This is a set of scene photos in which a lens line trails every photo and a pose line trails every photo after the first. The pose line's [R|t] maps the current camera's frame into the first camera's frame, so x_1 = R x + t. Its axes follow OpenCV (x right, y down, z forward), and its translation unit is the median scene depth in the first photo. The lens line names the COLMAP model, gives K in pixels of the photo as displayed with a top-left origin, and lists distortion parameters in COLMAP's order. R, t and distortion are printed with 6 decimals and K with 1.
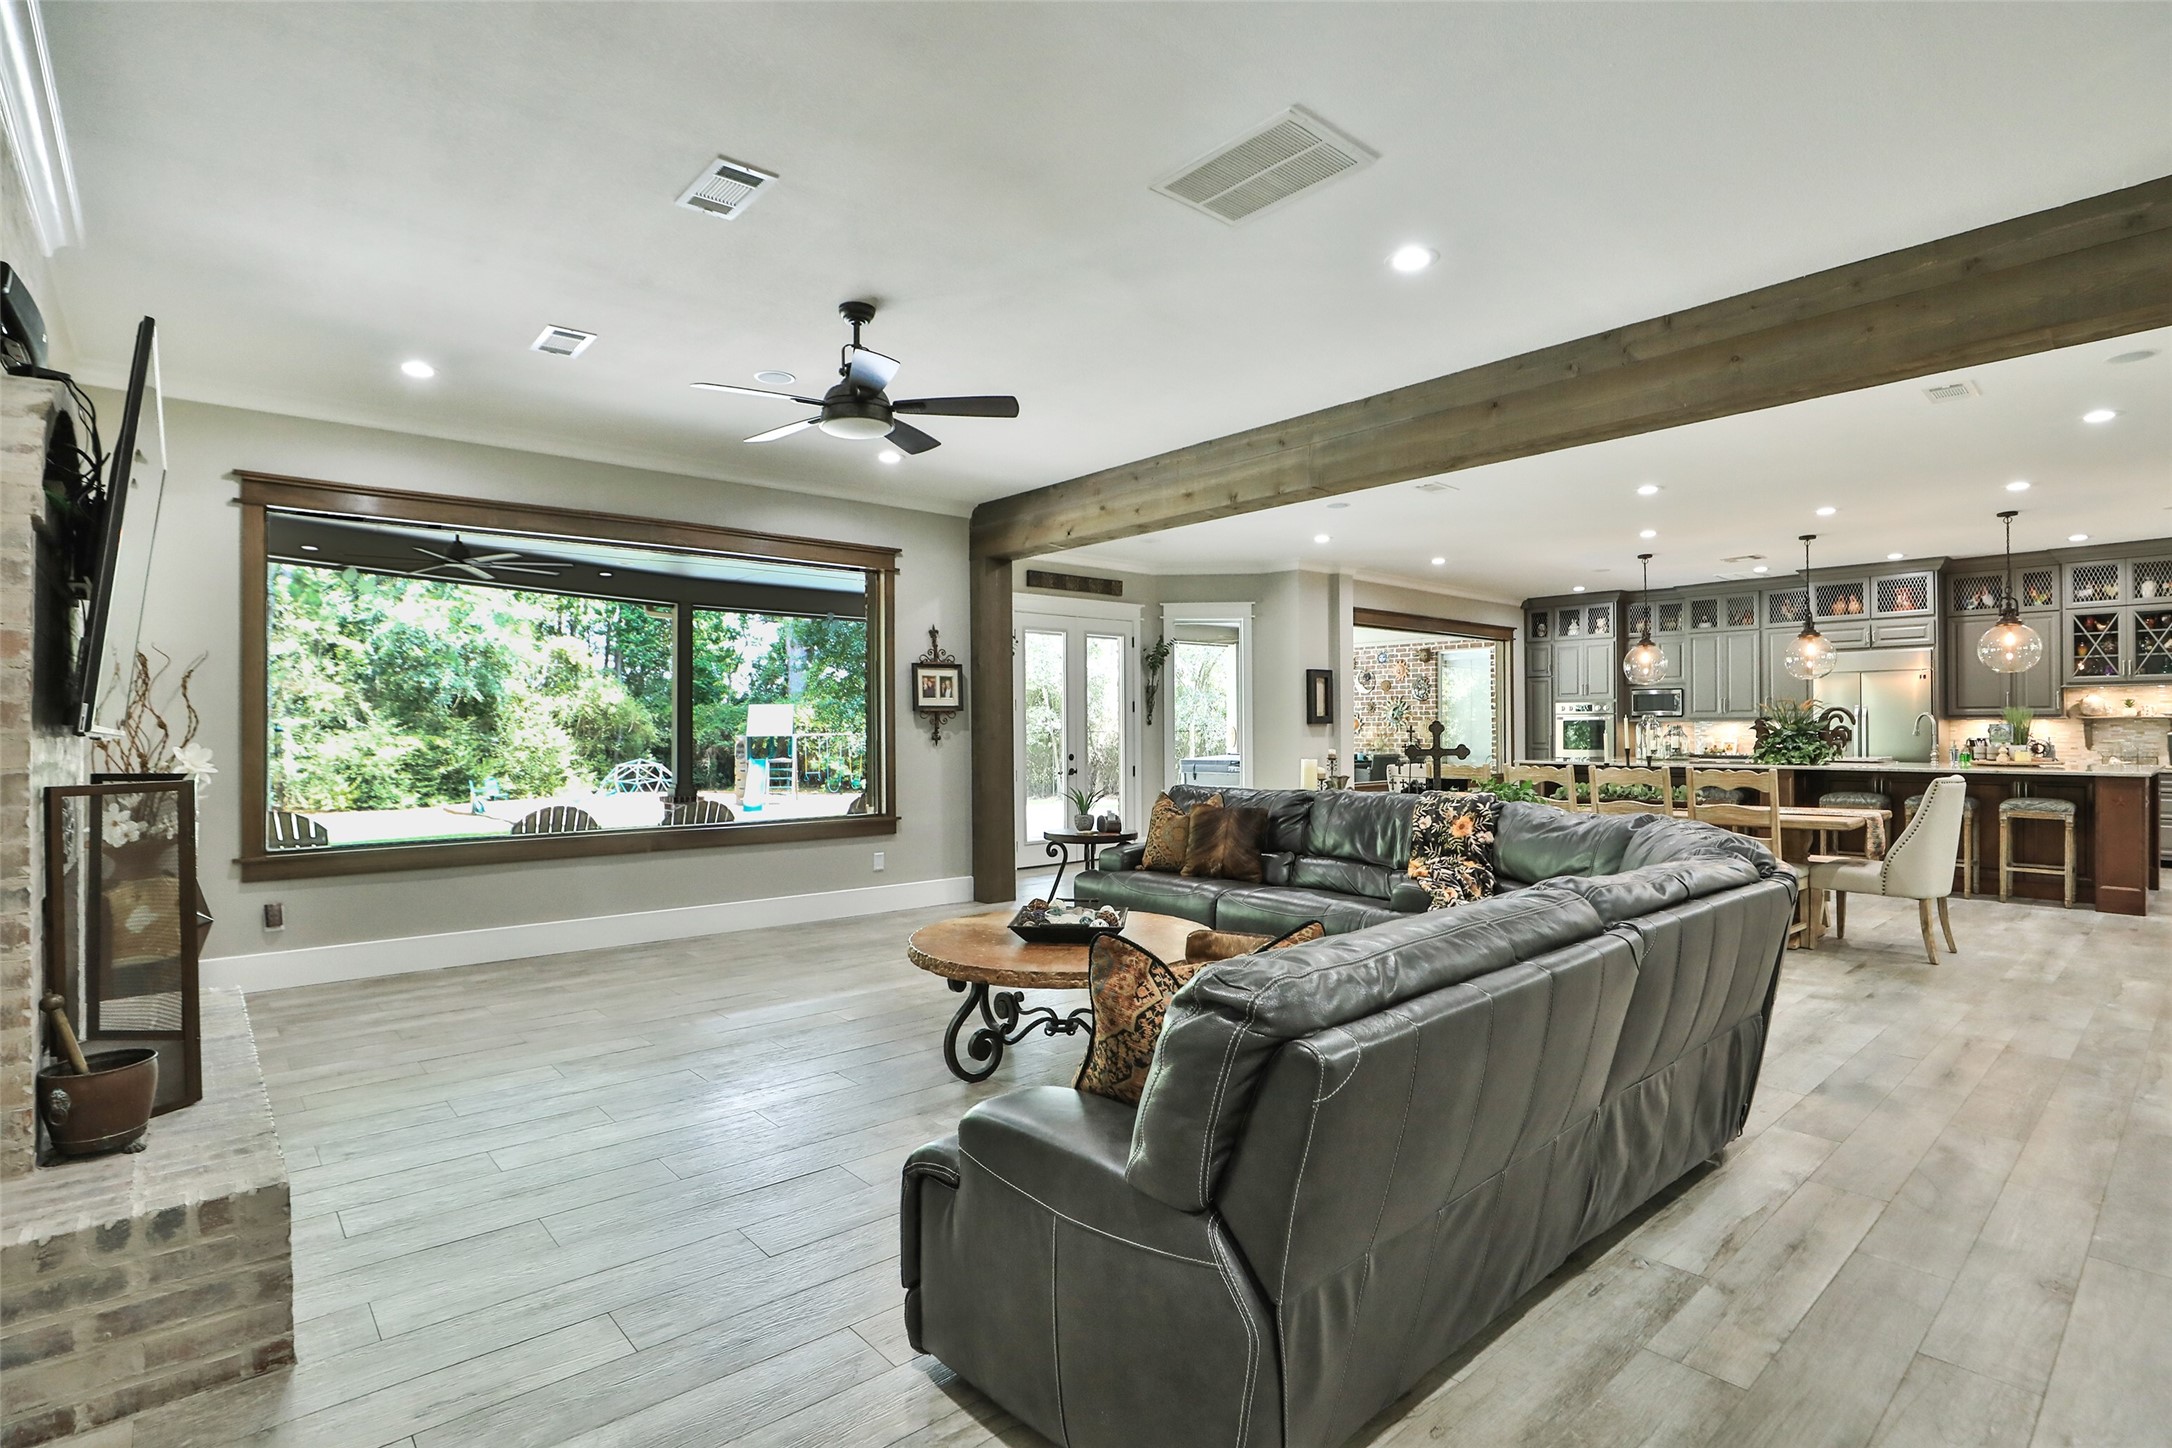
lens RADIAL K [[1039.8, 0, 1083.1], [0, 1039.8, 724.2], [0, 0, 1]] dist [-0.022036, 0.000085]
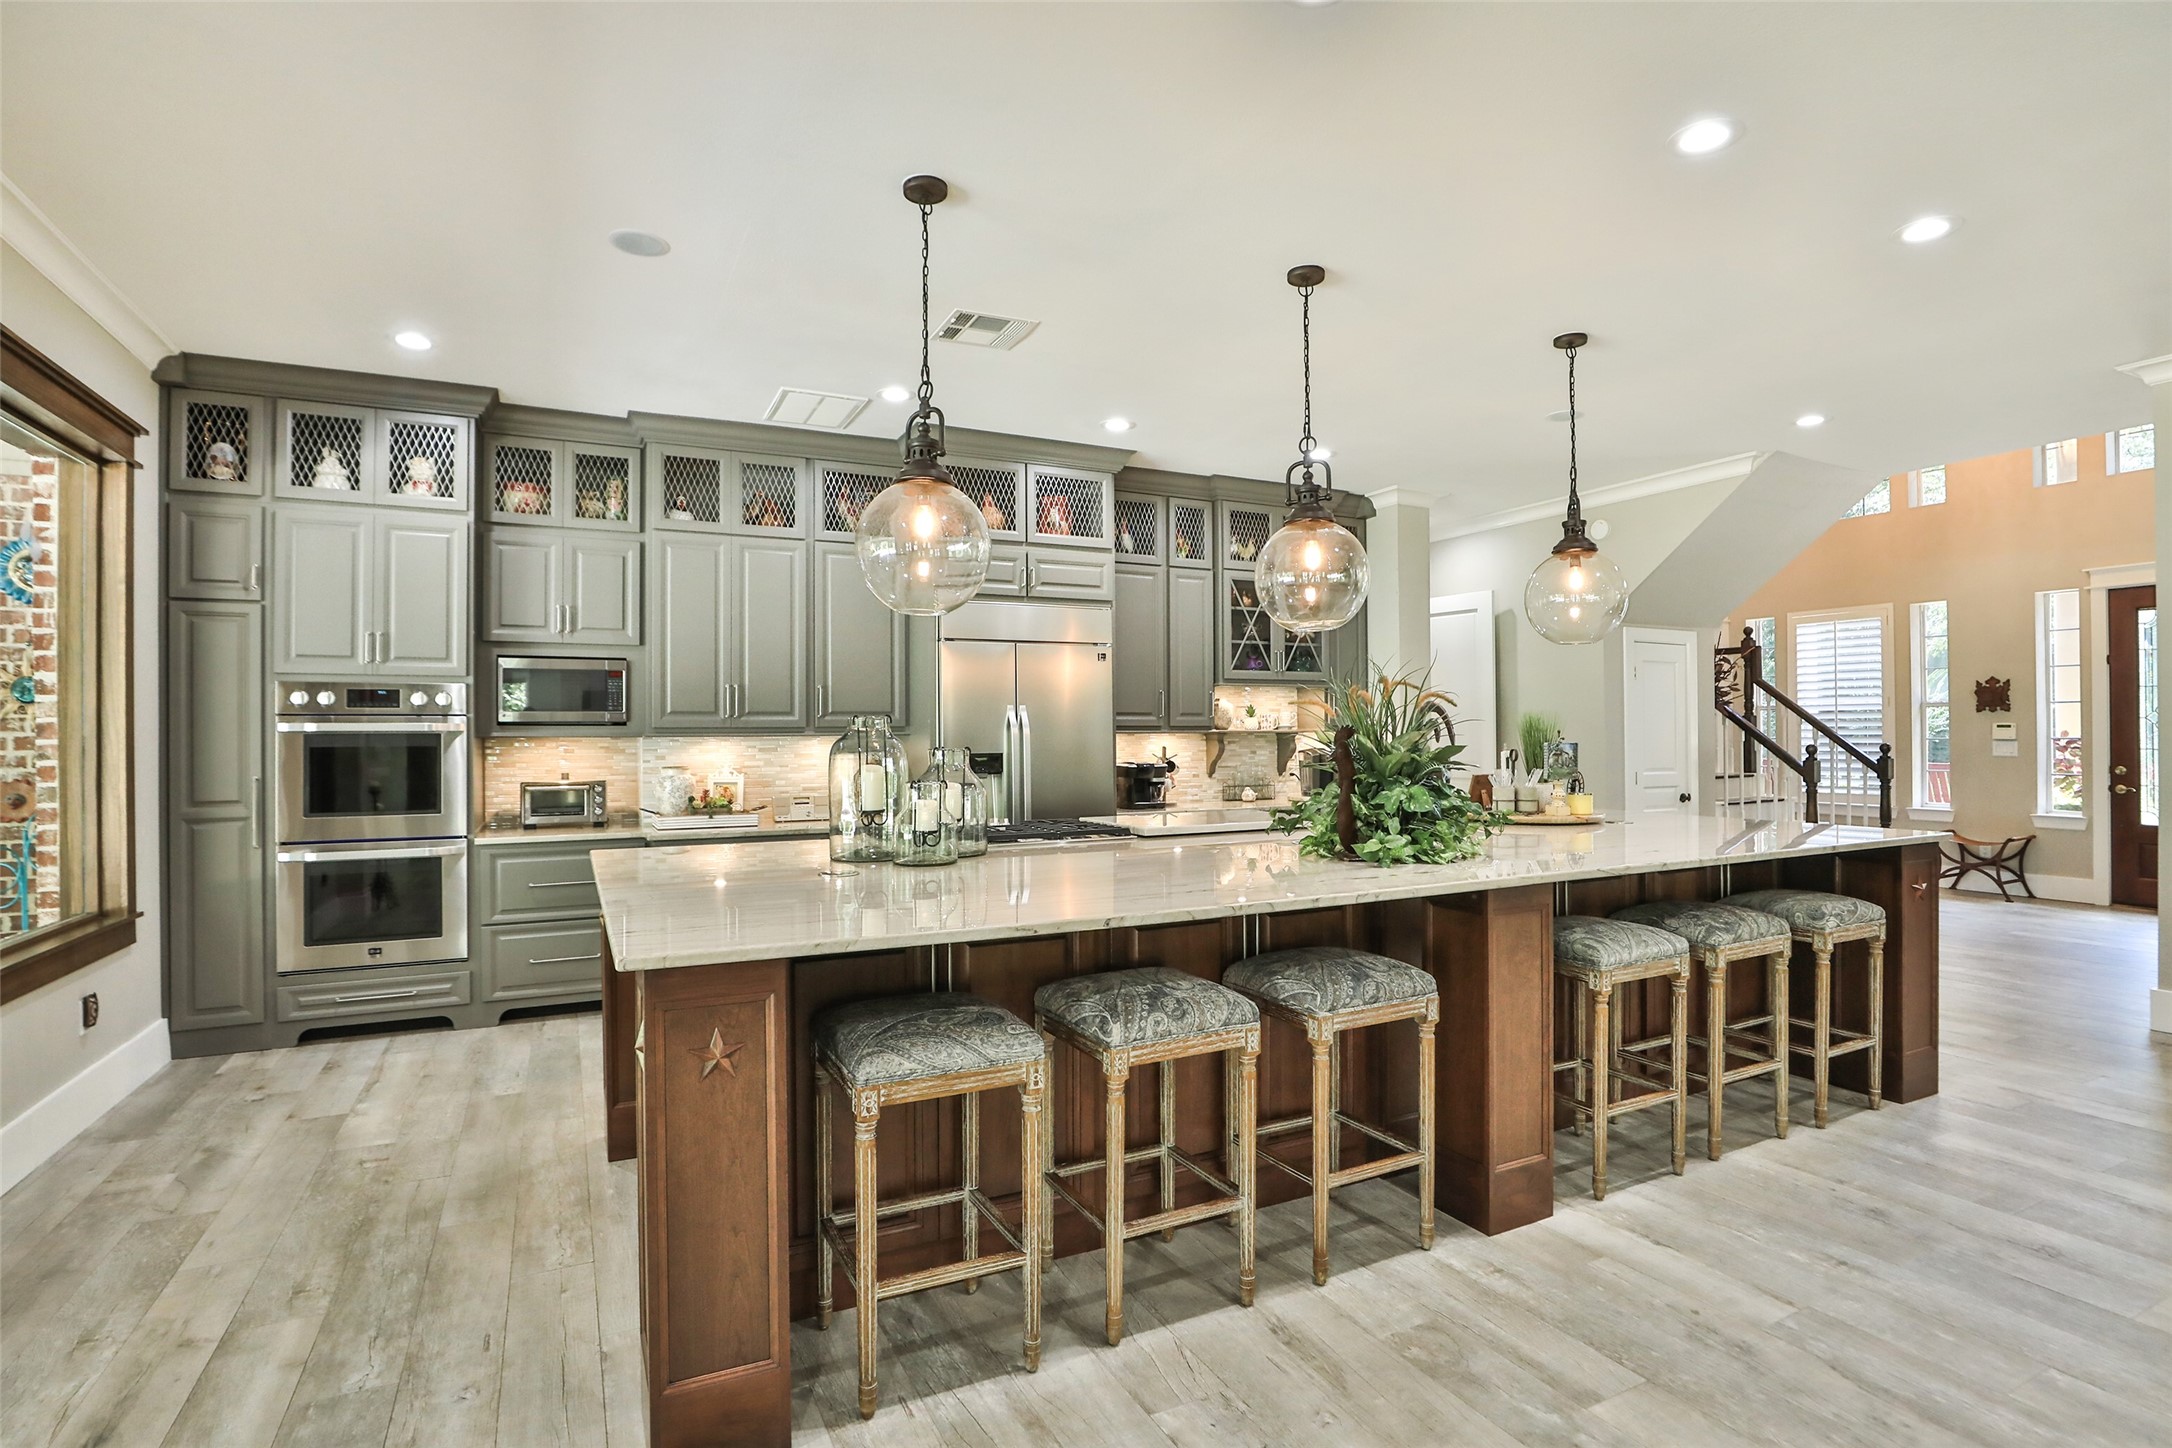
lens RADIAL K [[1039.8, 0, 1076.8], [0, 1039.8, 725.3], [0, 0, 1]] dist [-0.022036, 0.000085]
pose [[0.259880, 0.007855, 0.965609, 0.212926], [0.001341, 0.999963, -0.008495, -0.003693], [-0.965640, 0.003503, 0.259860, 0.694157]]
